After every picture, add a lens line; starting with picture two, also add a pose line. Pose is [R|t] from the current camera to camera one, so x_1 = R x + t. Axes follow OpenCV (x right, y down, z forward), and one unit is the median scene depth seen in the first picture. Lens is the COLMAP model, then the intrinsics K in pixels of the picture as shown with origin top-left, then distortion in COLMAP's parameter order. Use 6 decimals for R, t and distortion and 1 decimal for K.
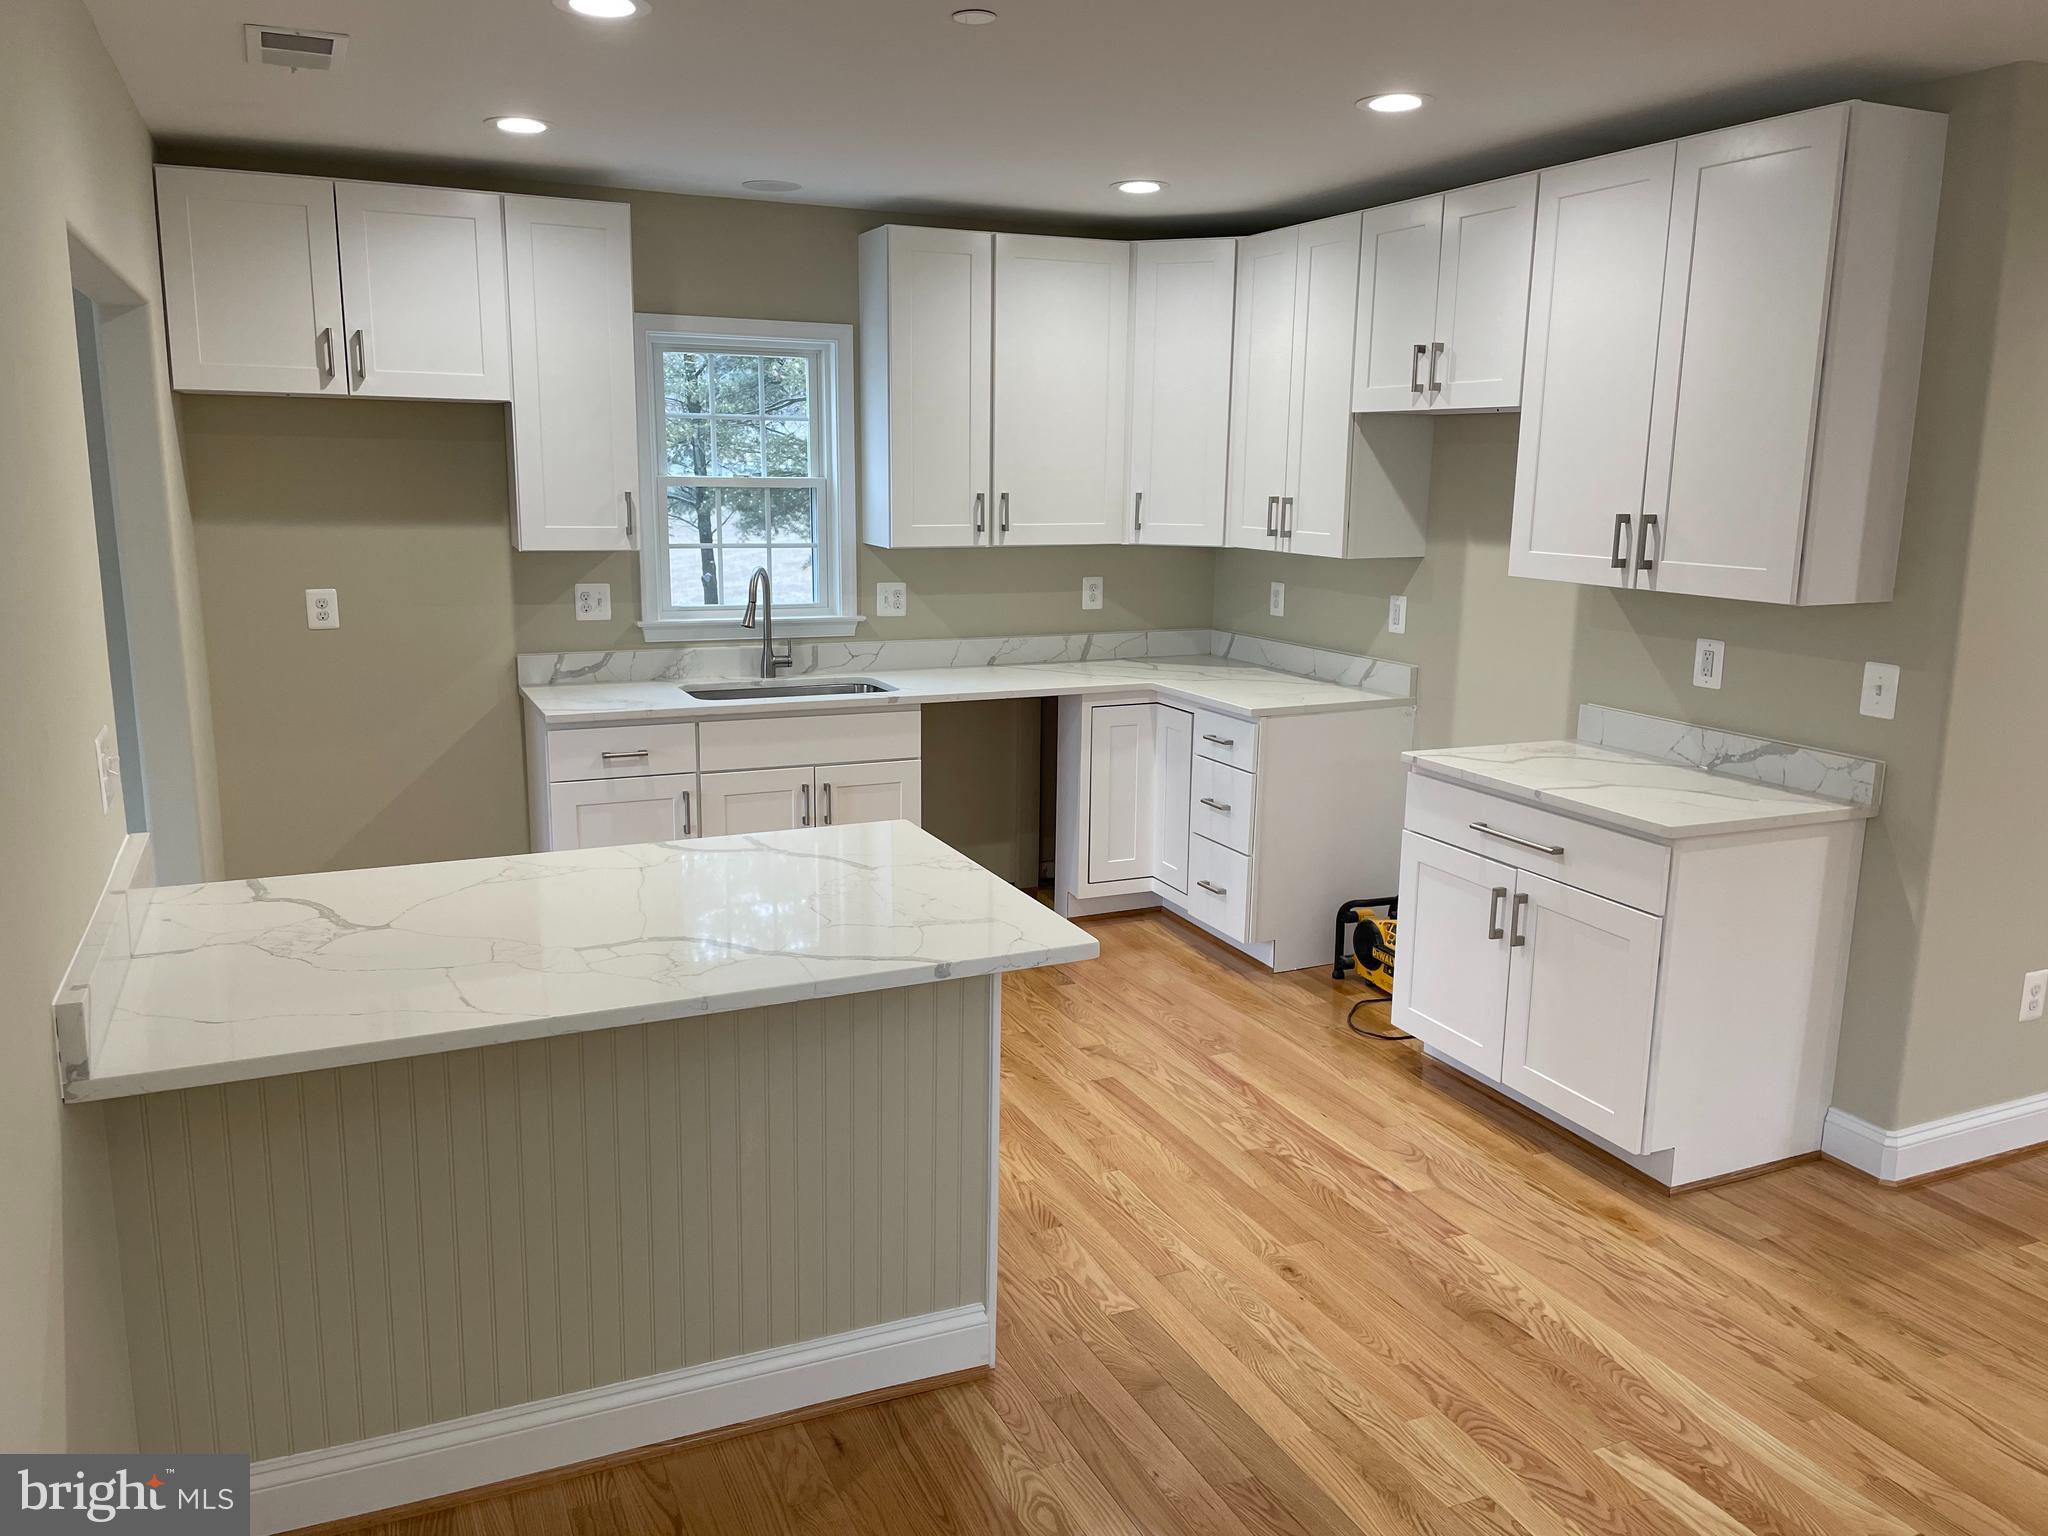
lens RADIAL K [[1537.4, 0, 1025.4], [0, 1537.4, 745.8], [0, 0, 1]] dist [0.087131, -0.000326]
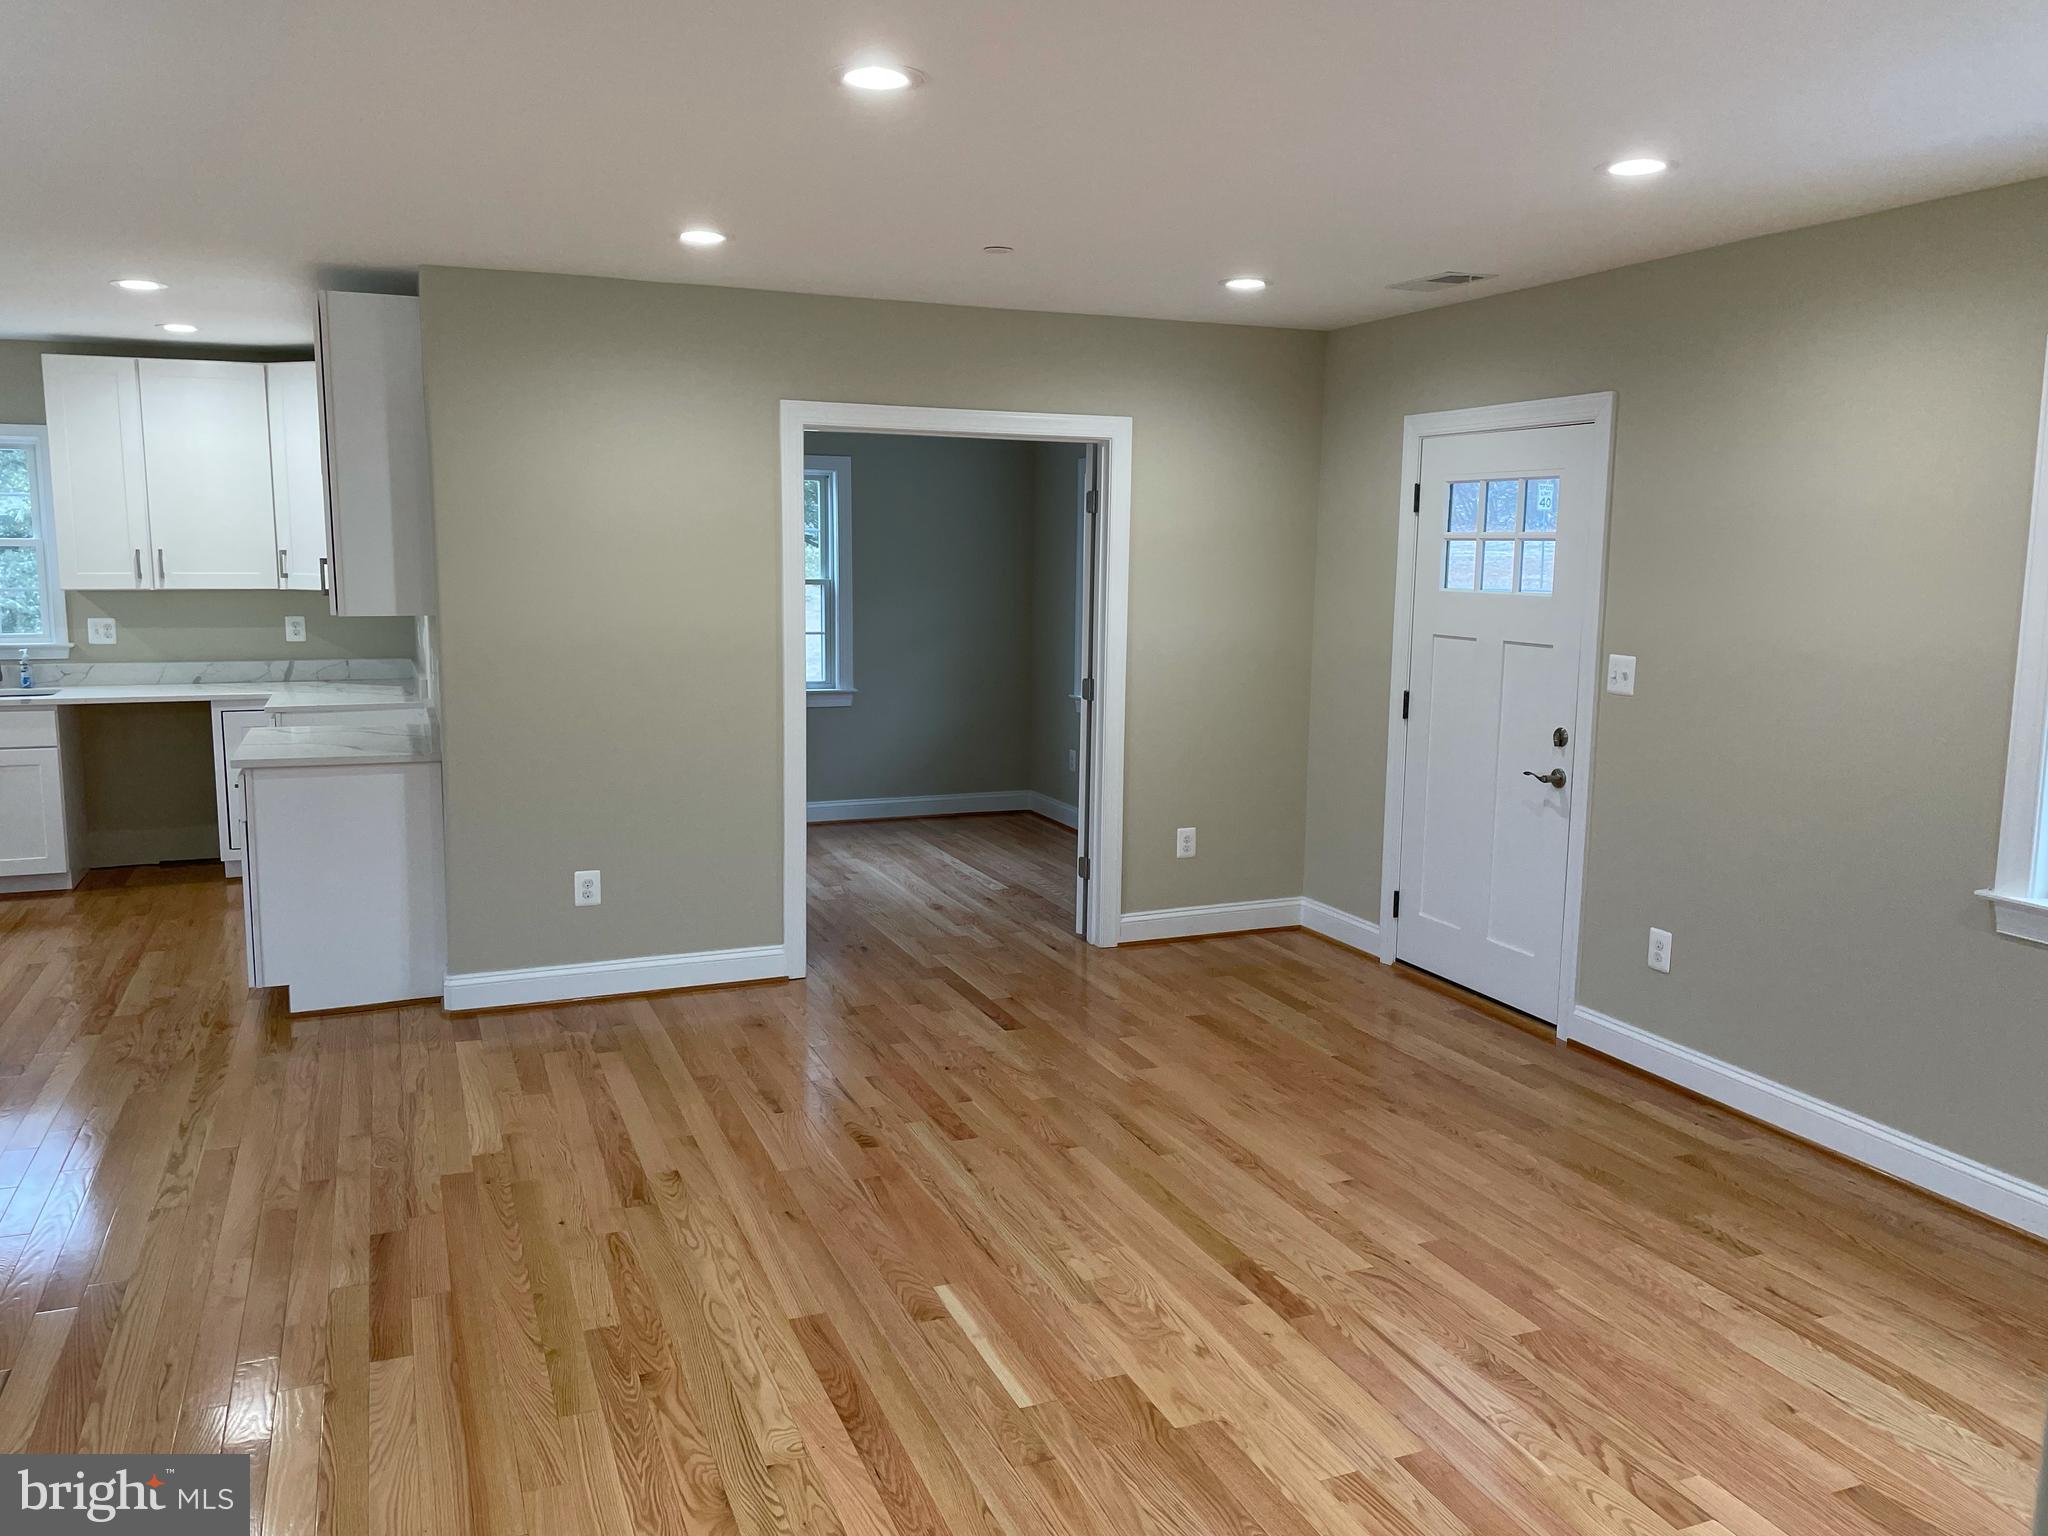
lens RADIAL K [[1538.1, 0, 1024.0], [0, 1538.1, 768.0], [0, 0, 1]] dist [0.097509, -0.128546]
pose [[0.999221, 0.004229, -0.039241, 0.800667], [-0.005632, 0.999346, -0.035709, 0.068027], [0.039064, 0.035902, 0.998592, -0.308237]]
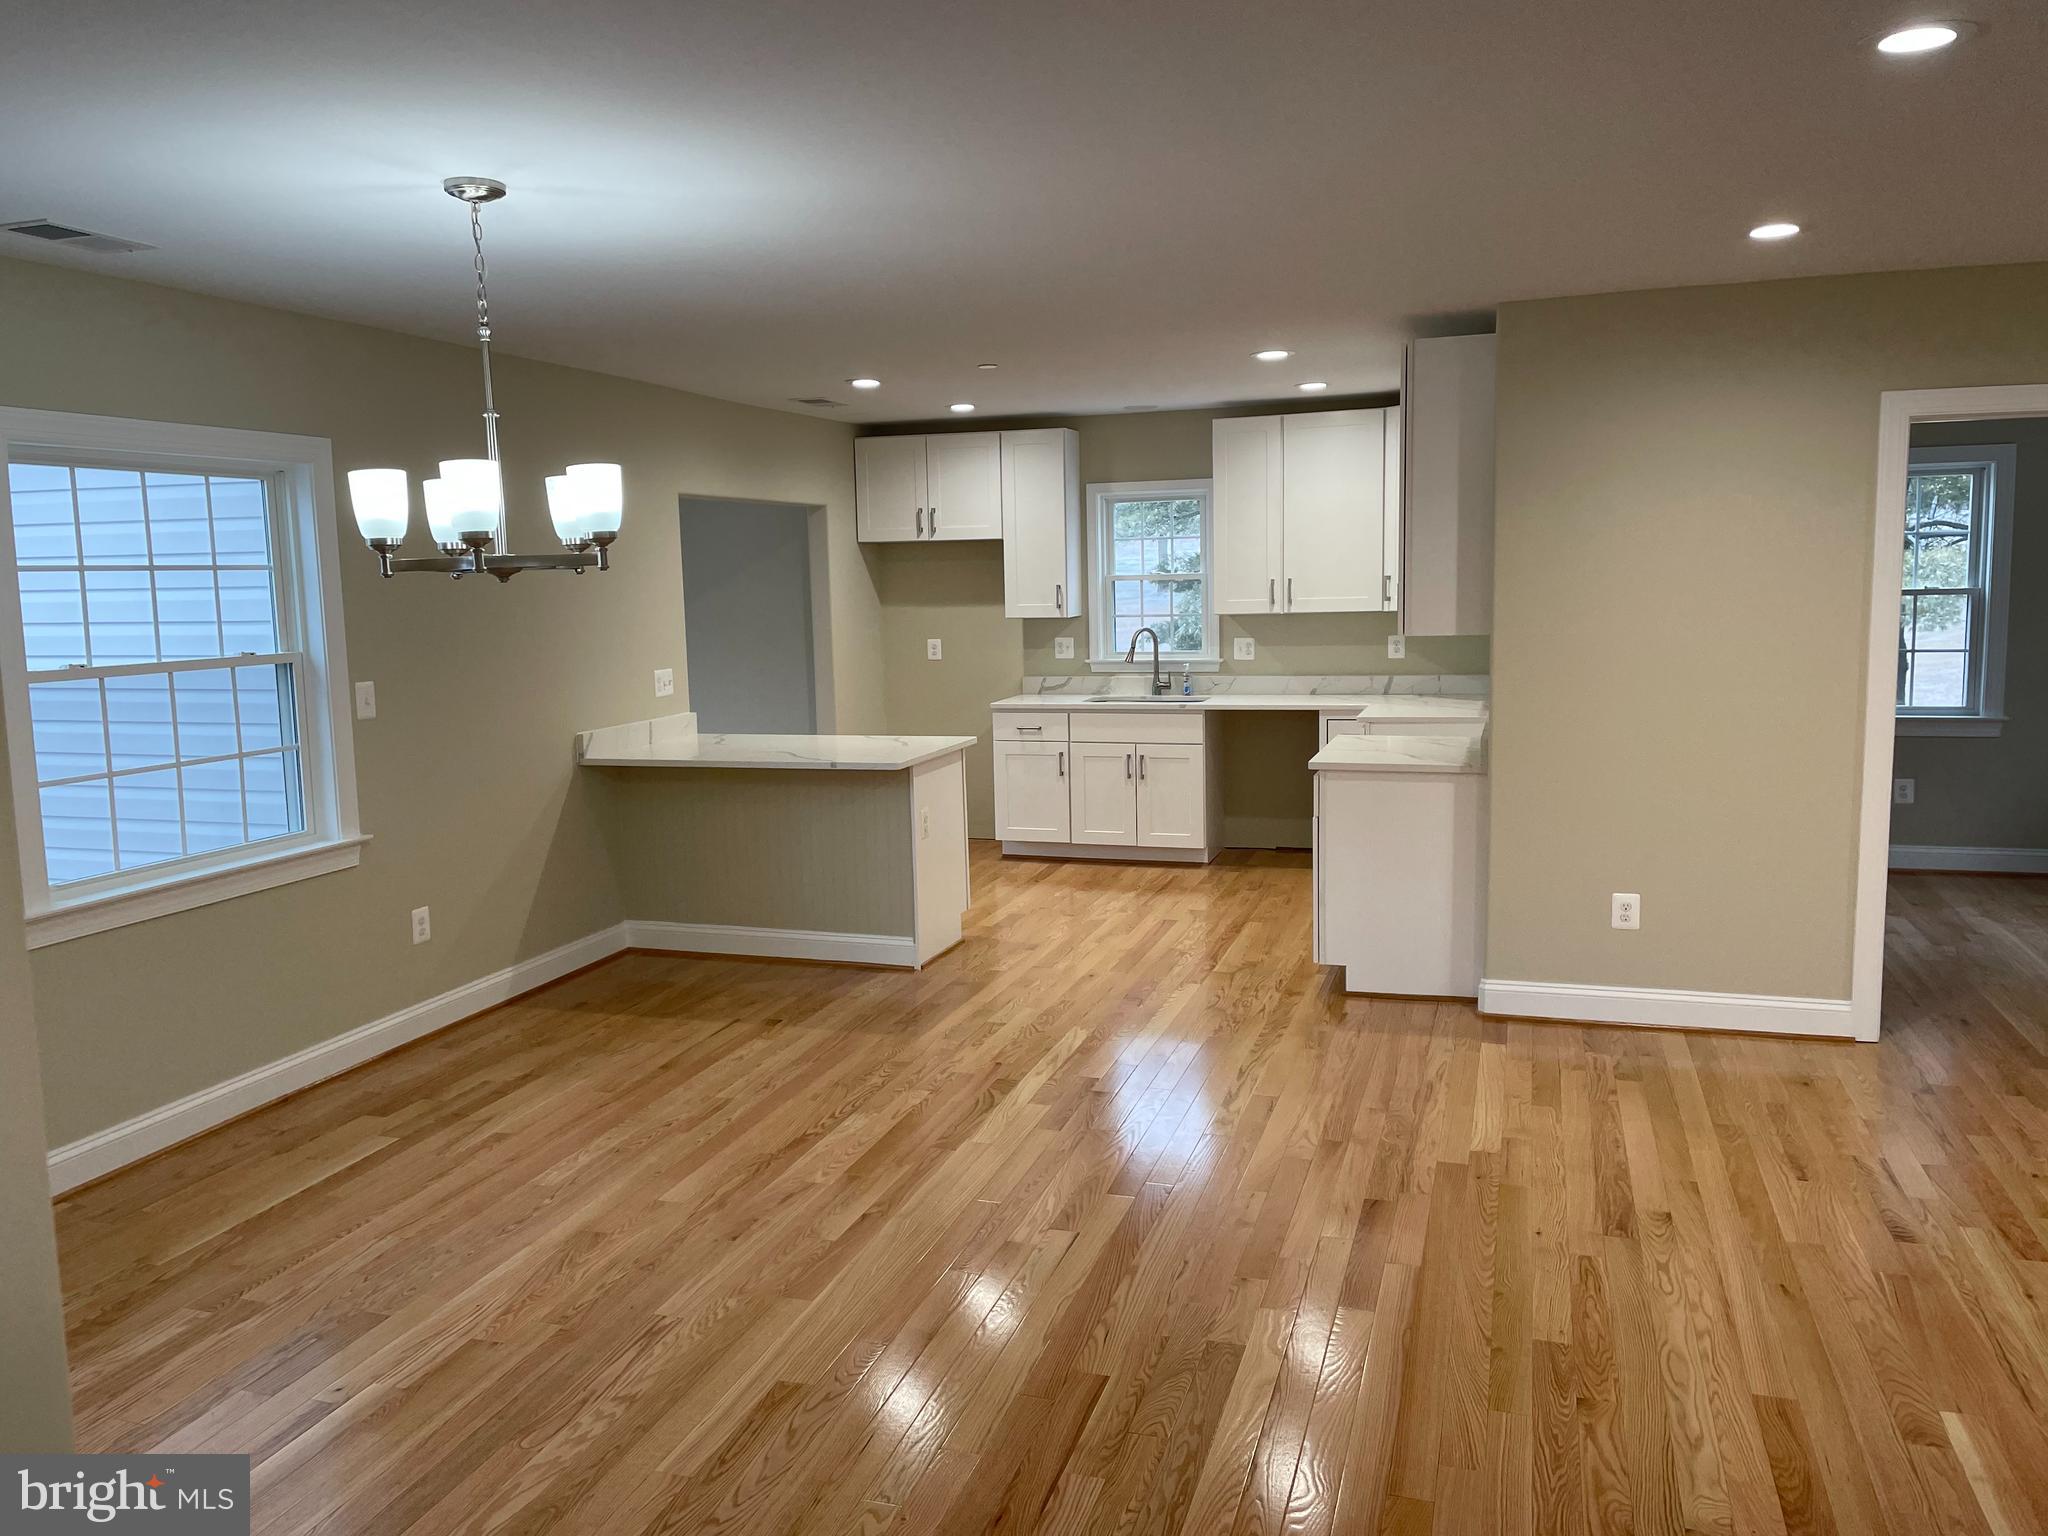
lens RADIAL K [[1538.1, 0, 1024.0], [0, 1538.1, 768.0], [0, 0, 1]] dist [0.097509, -0.128546]
pose [[0.741303, 0.057729, -0.668684, 0.849773], [-0.088443, 0.996008, -0.012060, 0.066637], [0.665318, 0.068081, 0.743449, -0.309357]]
